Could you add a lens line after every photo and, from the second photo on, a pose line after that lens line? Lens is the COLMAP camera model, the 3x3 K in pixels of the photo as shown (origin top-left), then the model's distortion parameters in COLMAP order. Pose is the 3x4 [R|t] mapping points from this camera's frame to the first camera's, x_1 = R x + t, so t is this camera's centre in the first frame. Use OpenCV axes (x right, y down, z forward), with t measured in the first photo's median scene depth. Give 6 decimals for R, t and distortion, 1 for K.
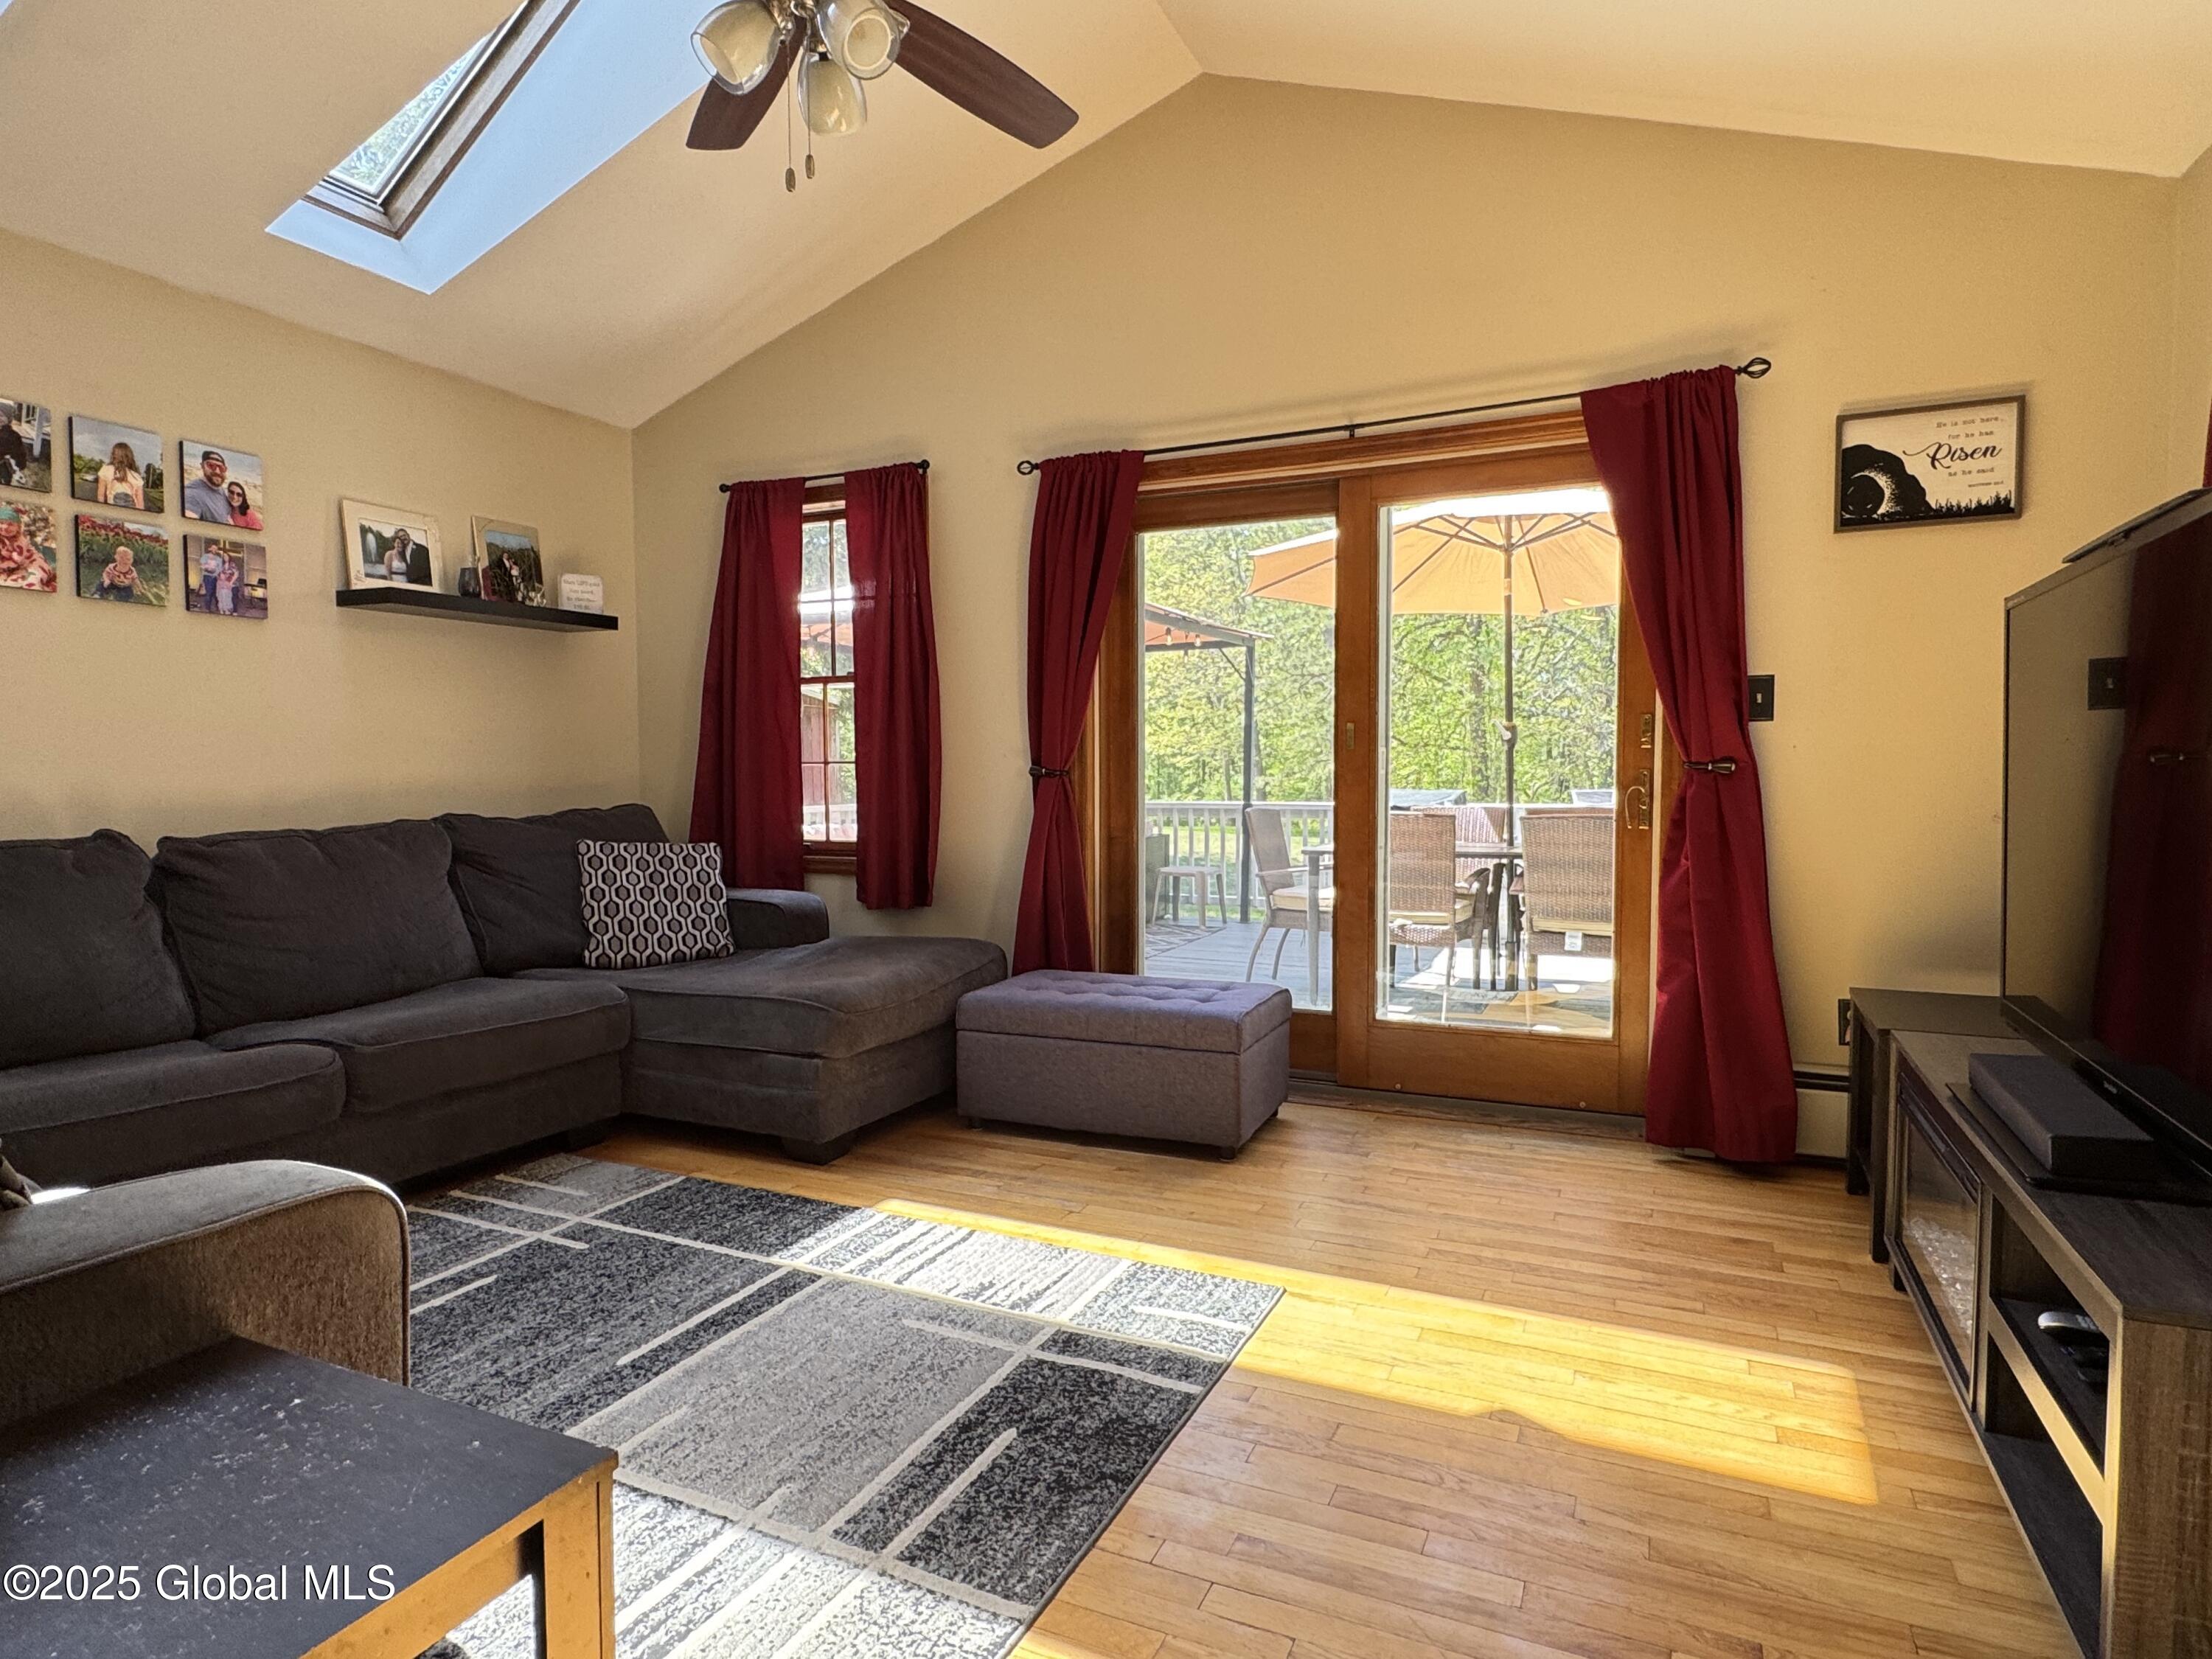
lens RADIAL K [[1180.7, 0, 1127.4], [0, 1180.7, 848.4], [0, 0, 1]] dist [-0.010334, 0.001815]
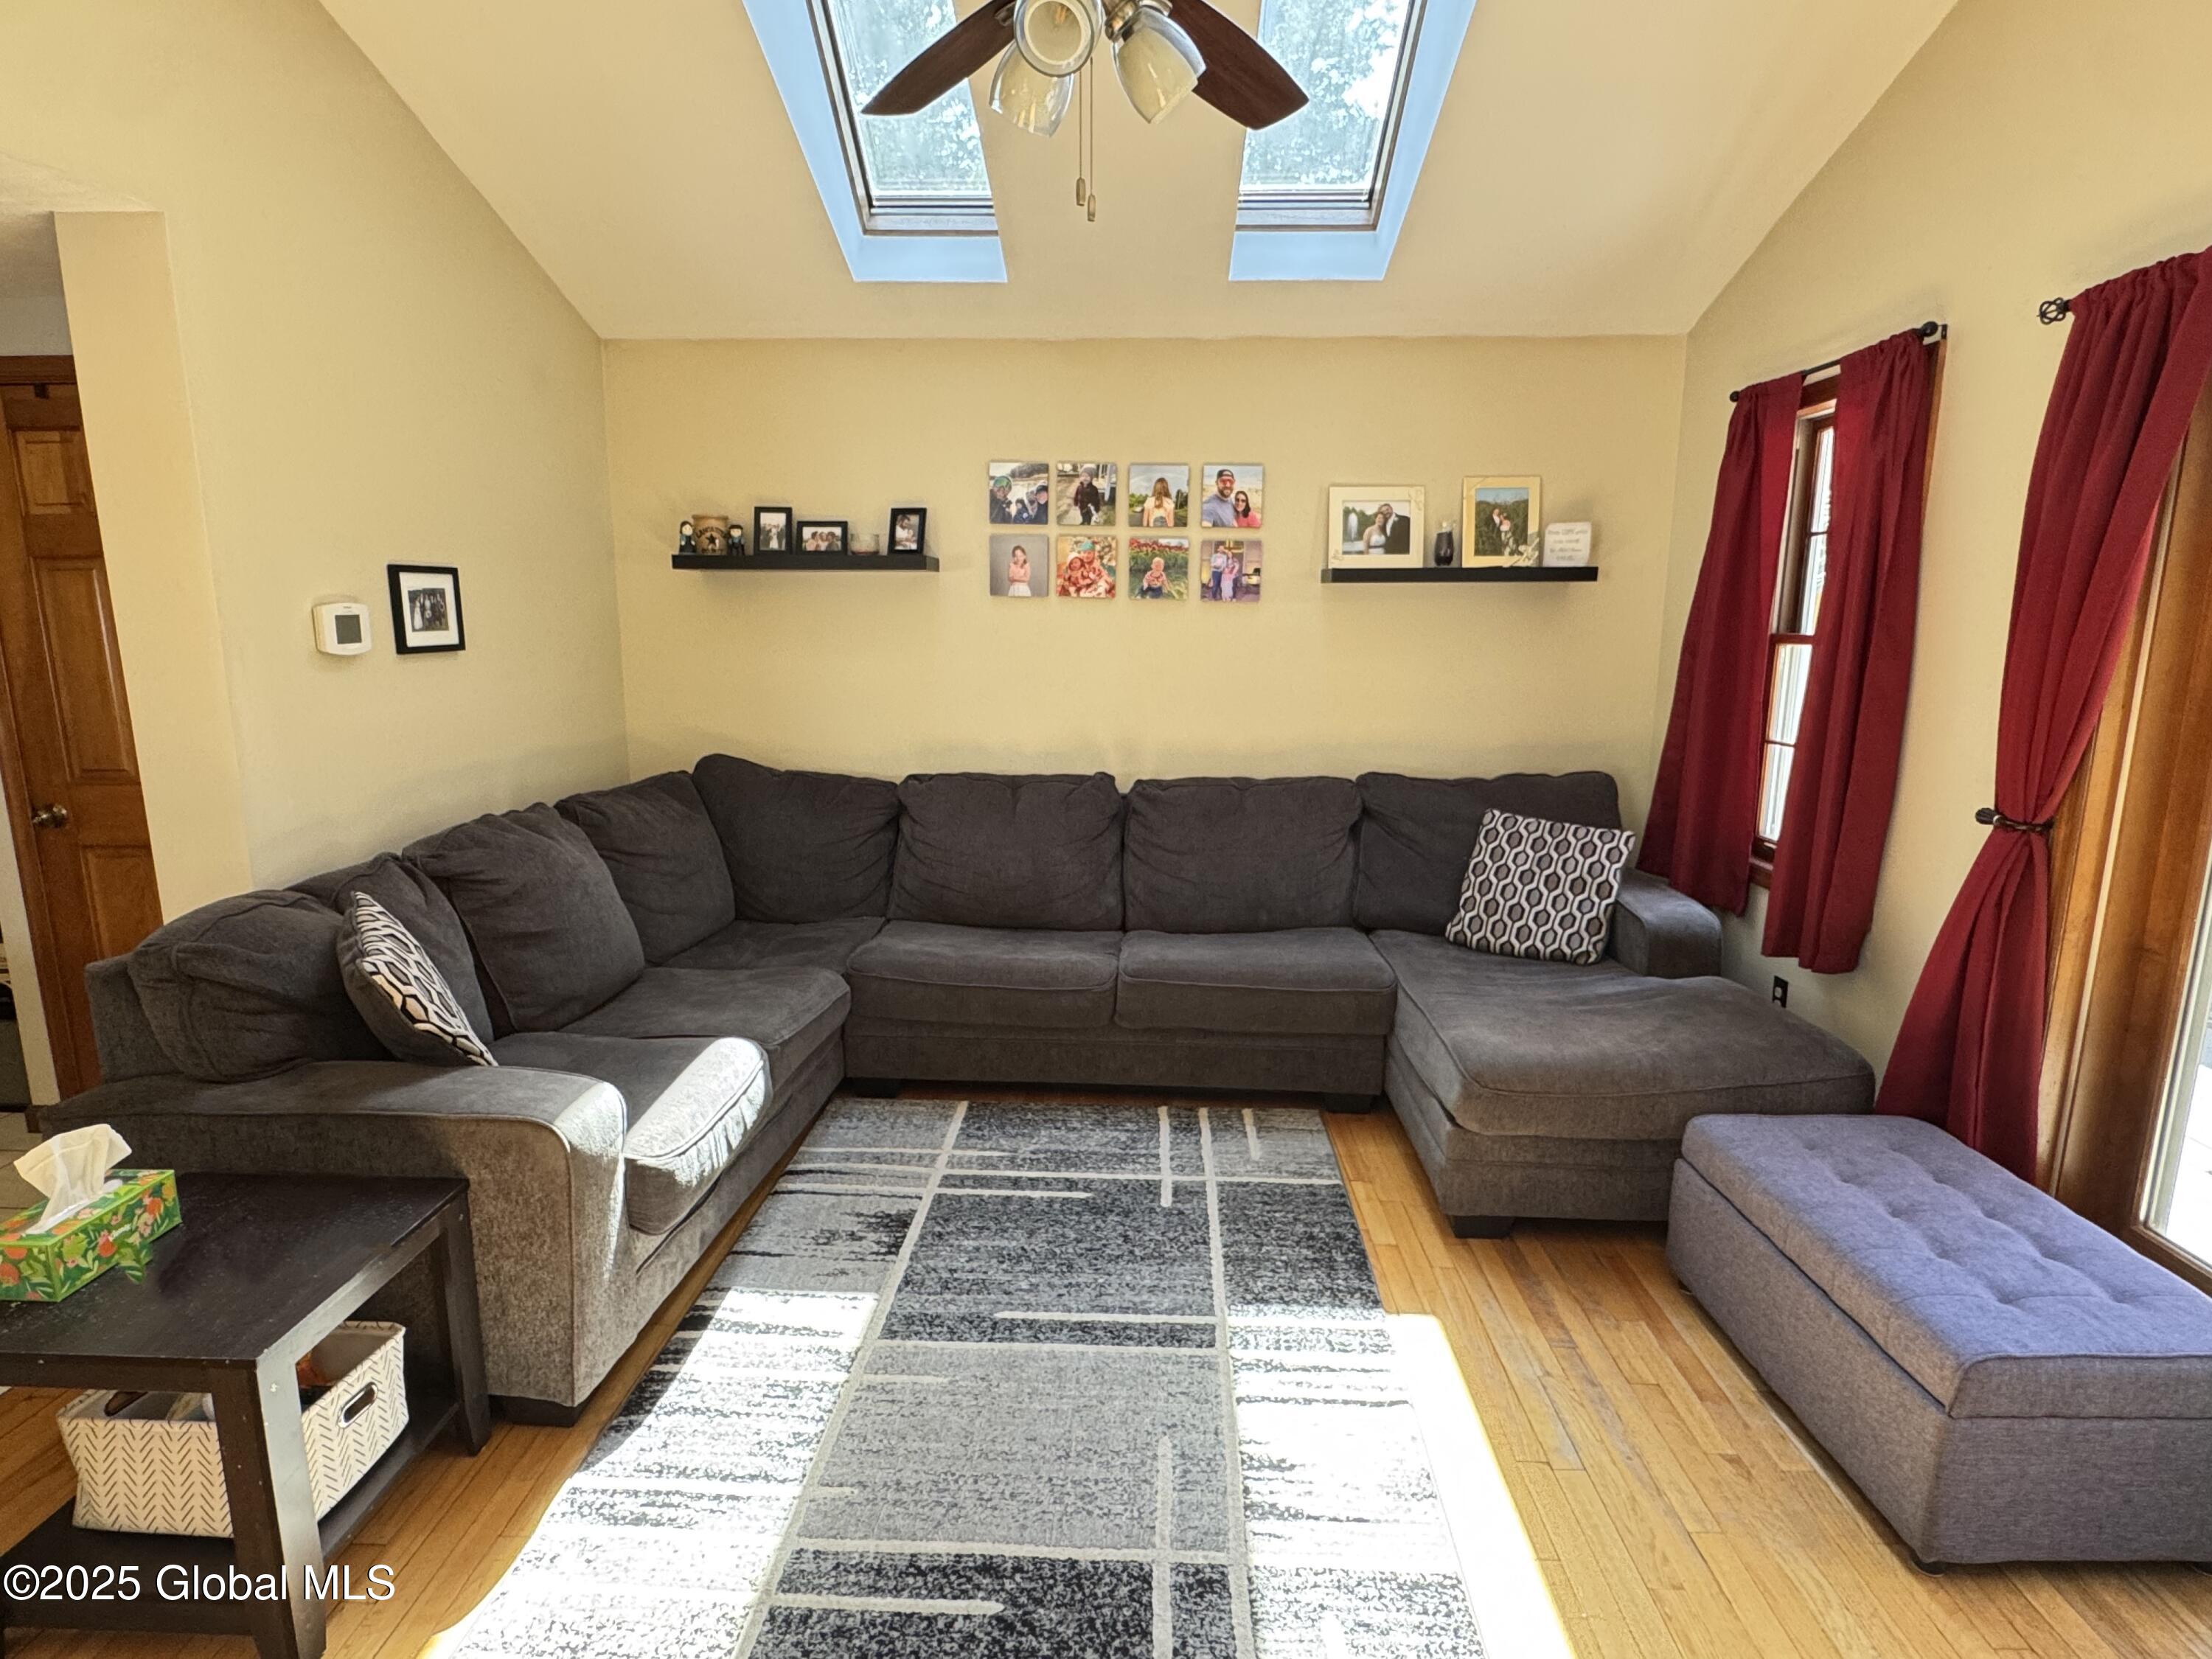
lens RADIAL K [[1180.7, 0, 1141.7], [0, 1180.7, 843.4], [0, 0, 1]] dist [-0.010334, 0.001815]
pose [[0.390341, 0.185483, -0.901793, 0.410113], [-0.072484, 0.982647, 0.170738, -0.163956], [0.917813, -0.001281, 0.397012, 0.444036]]
